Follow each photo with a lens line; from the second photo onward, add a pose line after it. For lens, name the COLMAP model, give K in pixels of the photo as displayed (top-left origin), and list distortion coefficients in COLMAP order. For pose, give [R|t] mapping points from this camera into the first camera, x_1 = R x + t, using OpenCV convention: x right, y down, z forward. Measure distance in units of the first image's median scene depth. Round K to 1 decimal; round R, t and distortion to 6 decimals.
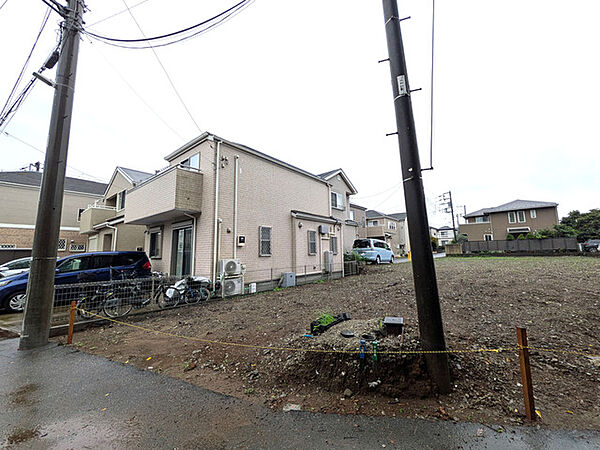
lens RADIAL K [[237.7, 0, 301.6], [0, 237.7, 223.9], [0, 0, 1]] dist [-0.000251, -0.000196]
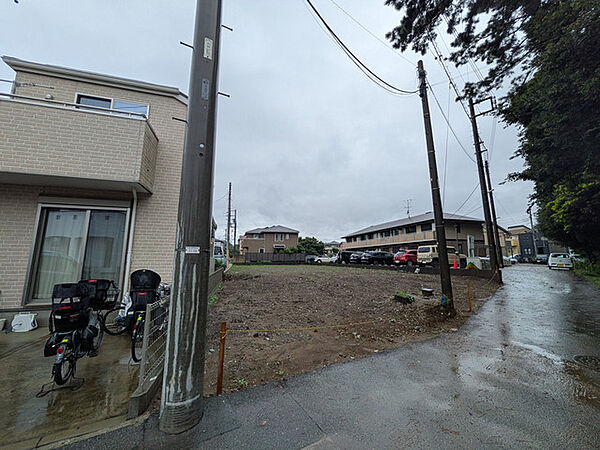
lens RADIAL K [[237.7, 0, 300.3], [0, 237.7, 222.2], [0, 0, 1]] dist [-0.000251, -0.000196]
pose [[0.571237, 0.149558, 0.807044, -0.445294], [-0.112255, 0.988255, -0.103684, 0.034708], [-0.813072, -0.031366, 0.581317, 0.153994]]
